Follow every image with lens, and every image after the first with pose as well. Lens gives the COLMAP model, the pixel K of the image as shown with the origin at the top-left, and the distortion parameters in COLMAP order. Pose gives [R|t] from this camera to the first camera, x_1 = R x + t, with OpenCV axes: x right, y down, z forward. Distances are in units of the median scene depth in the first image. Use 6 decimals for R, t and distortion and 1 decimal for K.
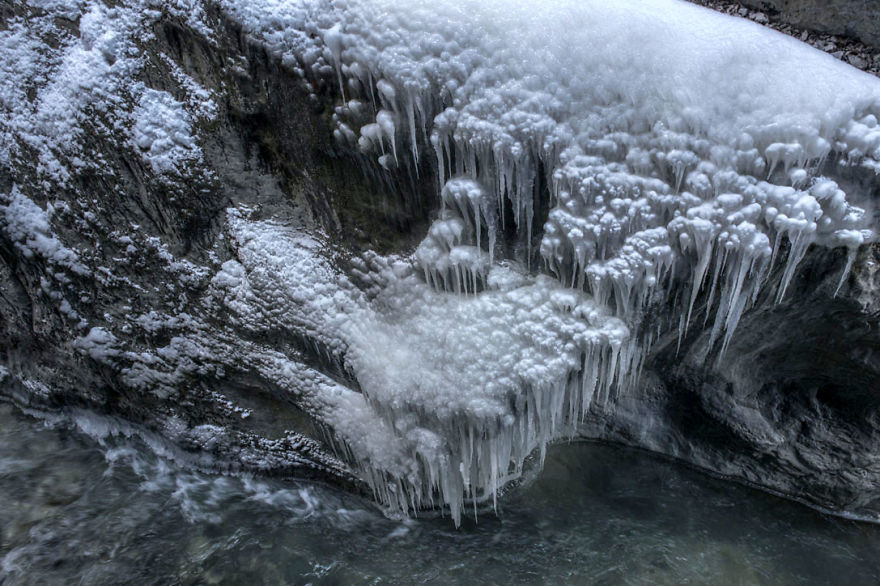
lens RADIAL K [[2684.8, 0, 440.0], [0, 2684.8, 293.0], [0, 0, 1]] dist [0.767492, -7.881004]
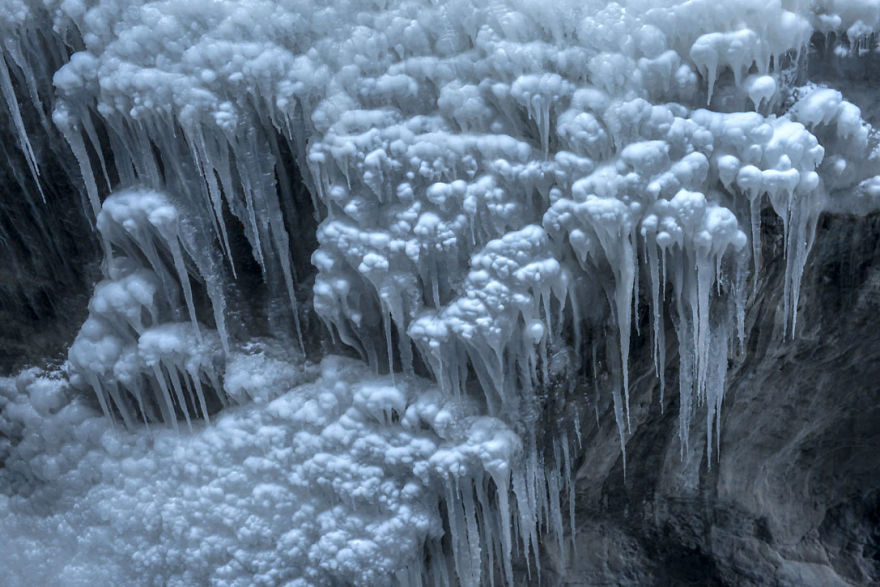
lens RADIAL K [[2684.8, 0, 440.0], [0, 2684.8, 293.5], [0, 0, 1]] dist [0.767492, -7.881004]
pose [[0.970364, -0.159549, 0.181486, -0.030594], [0.158112, 0.987166, 0.022454, -0.025856], [-0.182739, 0.006907, 0.983137, 0.497787]]
